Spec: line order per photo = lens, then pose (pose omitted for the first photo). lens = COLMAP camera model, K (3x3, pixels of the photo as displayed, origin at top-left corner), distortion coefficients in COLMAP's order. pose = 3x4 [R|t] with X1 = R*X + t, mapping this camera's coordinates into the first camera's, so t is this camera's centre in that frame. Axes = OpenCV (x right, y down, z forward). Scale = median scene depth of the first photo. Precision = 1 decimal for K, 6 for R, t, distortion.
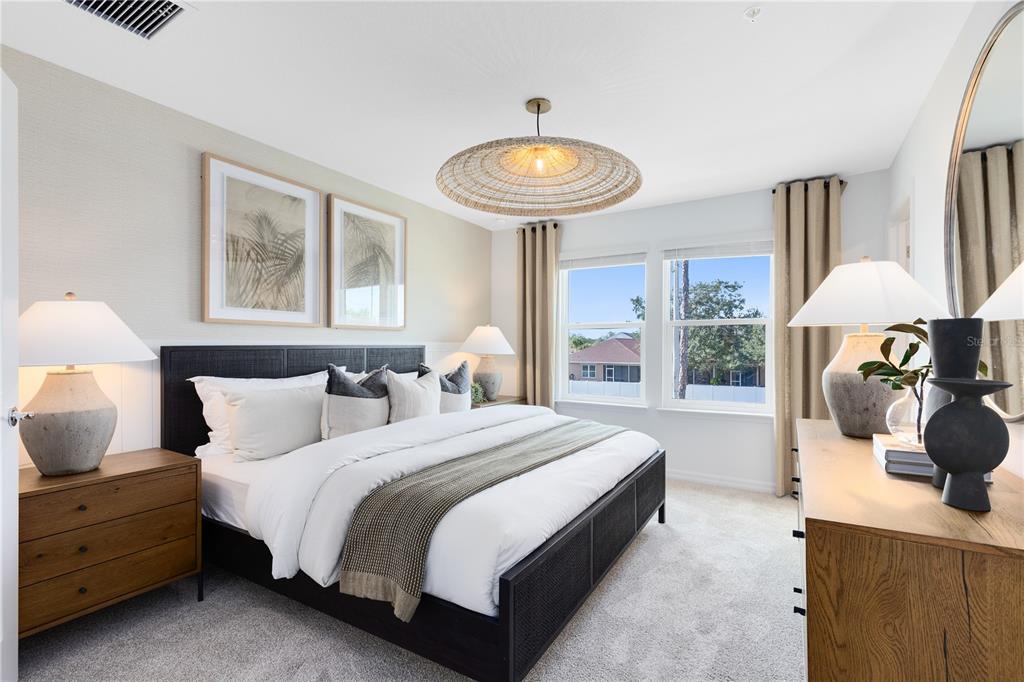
lens RADIAL K [[452.3, 0, 515.6], [0, 452.3, 345.0], [0, 0, 1]] dist [-0.002701, 0.000070]
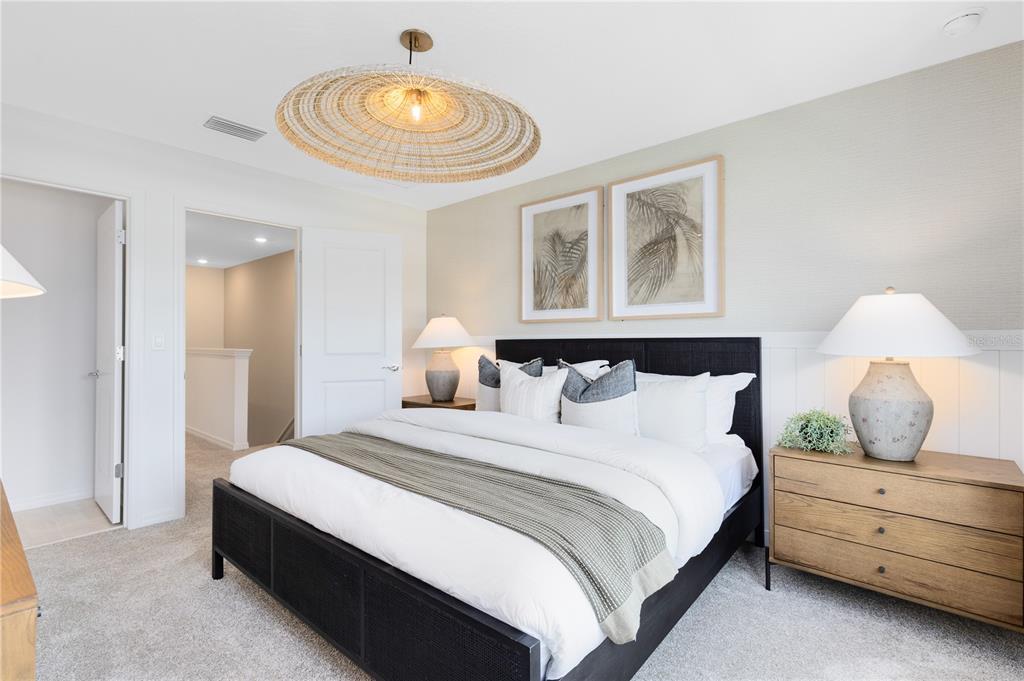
lens RADIAL K [[452.3, 0, 522.0], [0, 452.3, 341.1], [0, 0, 1]] dist [-0.002701, 0.000070]
pose [[-0.131737, 0.003129, -0.991280, 0.643319], [0.007832, 0.999967, 0.002115, 0.002991], [0.991254, -0.007485, -0.131757, 1.027516]]
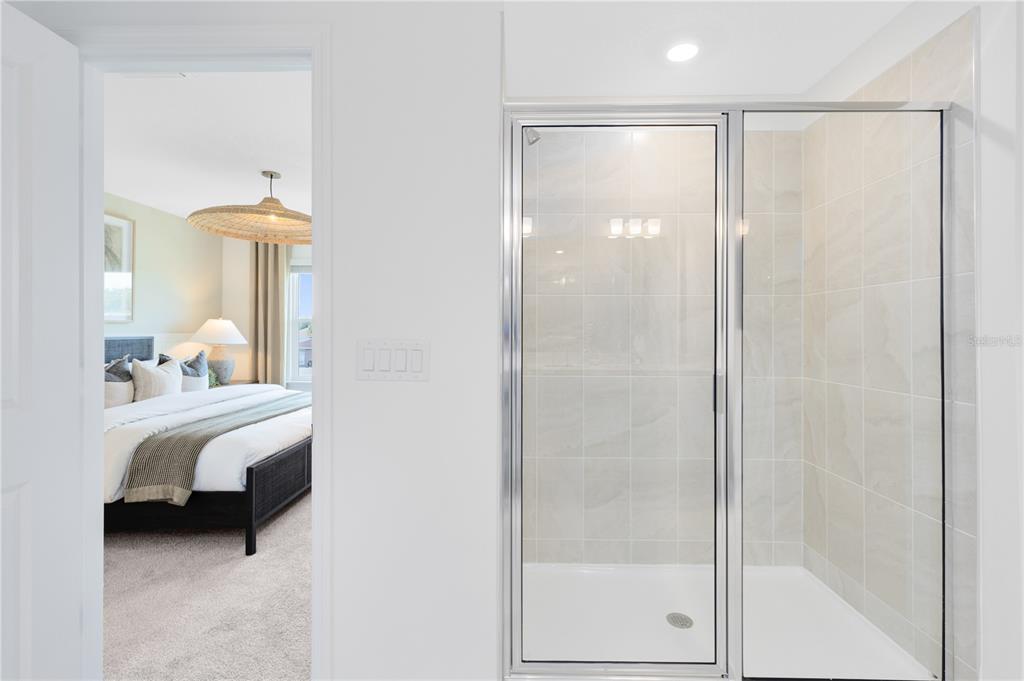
lens RADIAL K [[452.3, 0, 508.2], [0, 452.3, 330.4], [0, 0, 1]] dist [-0.002701, 0.000070]
pose [[0.859131, 0.005143, 0.511730, -0.030235], [-0.005397, 0.999985, -0.000990, -0.024442], [-0.511727, -0.001911, 0.859146, -0.524709]]
